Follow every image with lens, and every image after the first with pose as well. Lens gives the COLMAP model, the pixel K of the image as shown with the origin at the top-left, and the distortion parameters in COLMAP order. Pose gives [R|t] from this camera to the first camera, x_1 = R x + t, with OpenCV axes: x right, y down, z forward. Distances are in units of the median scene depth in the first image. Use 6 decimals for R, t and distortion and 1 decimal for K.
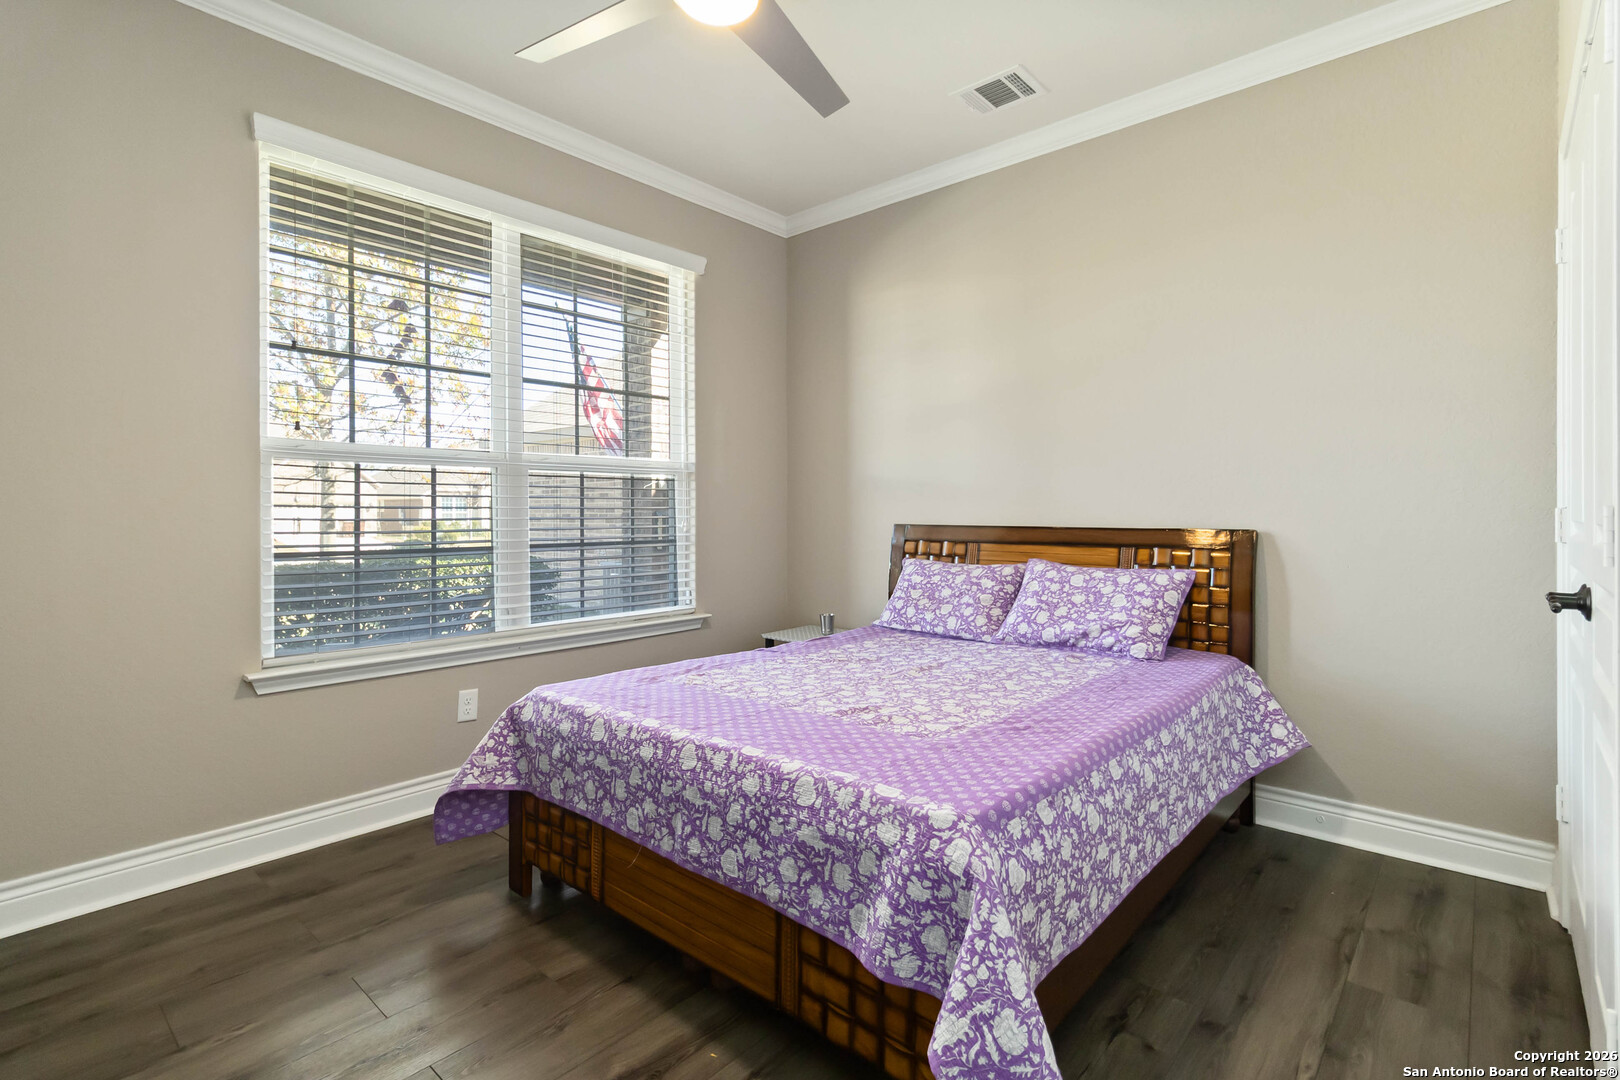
lens RADIAL K [[764.6, 0, 805.6], [0, 764.6, 516.1], [0, 0, 1]] dist [-0.000903, -0.000244]
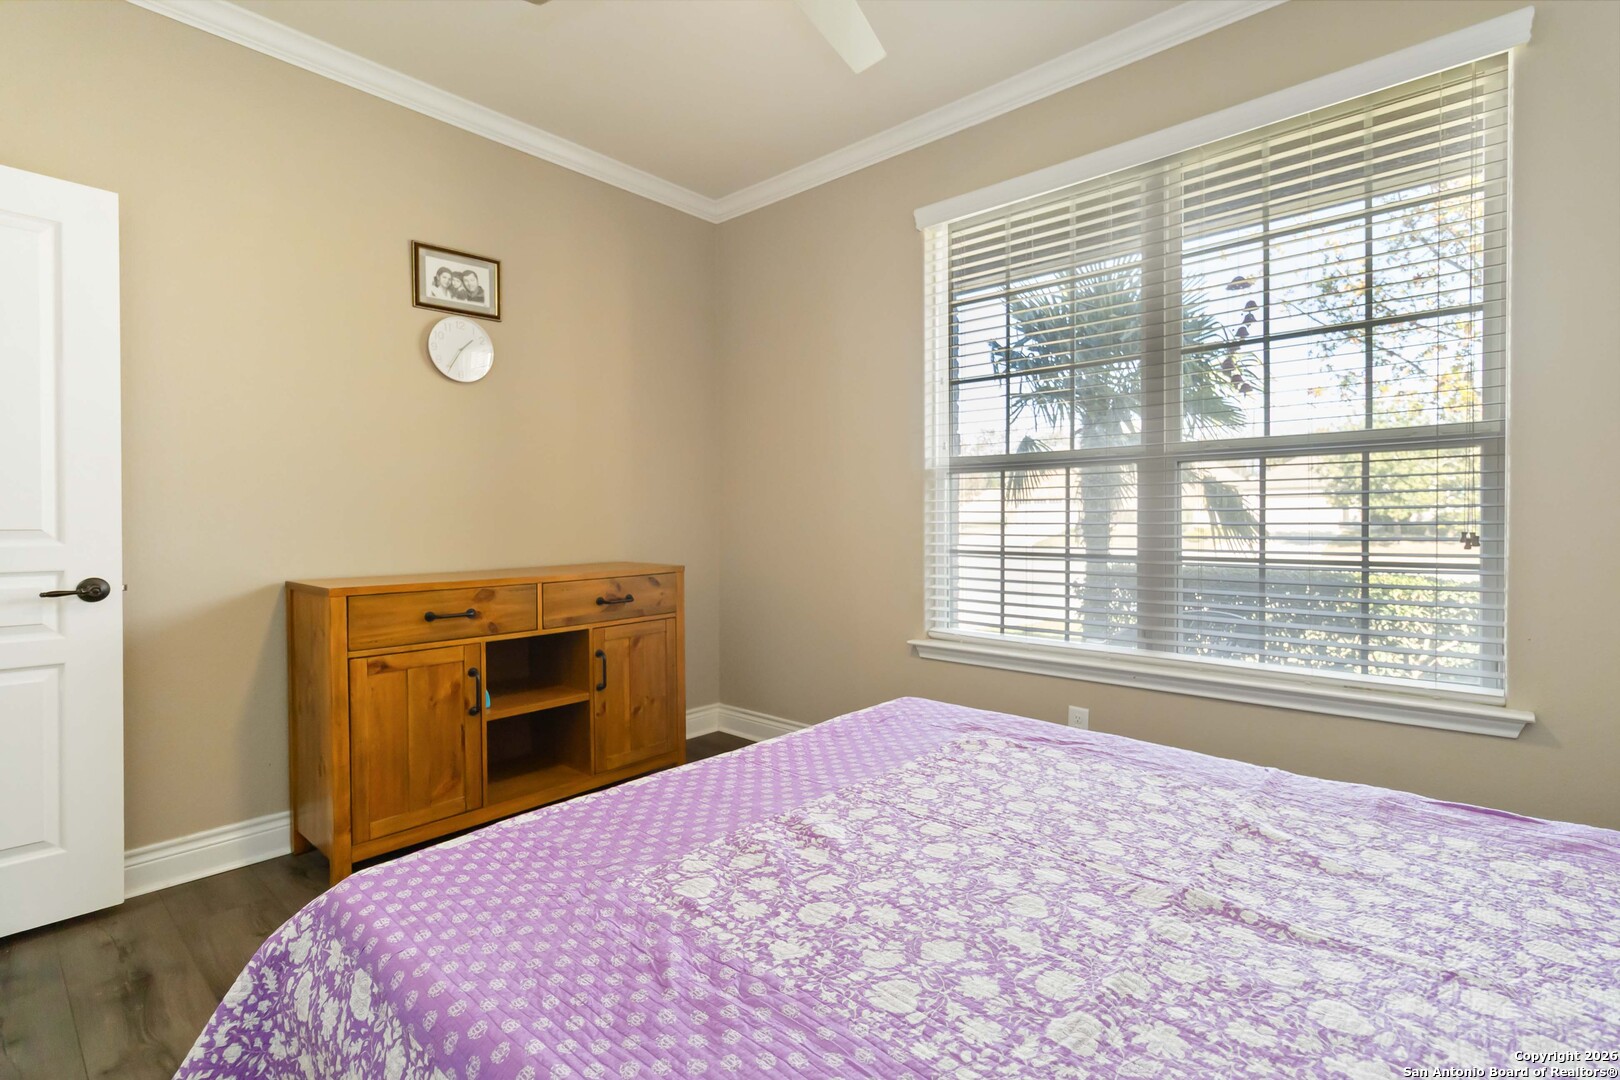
lens RADIAL K [[764.6, 0, 805.6], [0, 764.6, 516.1], [0, 0, 1]] dist [-0.000903, -0.000244]
pose [[0.001767, -0.006559, -0.999977, 0.366058], [0.000780, 0.999978, -0.006557, 0.001292], [0.999998, -0.000769, 0.001772, 0.531054]]
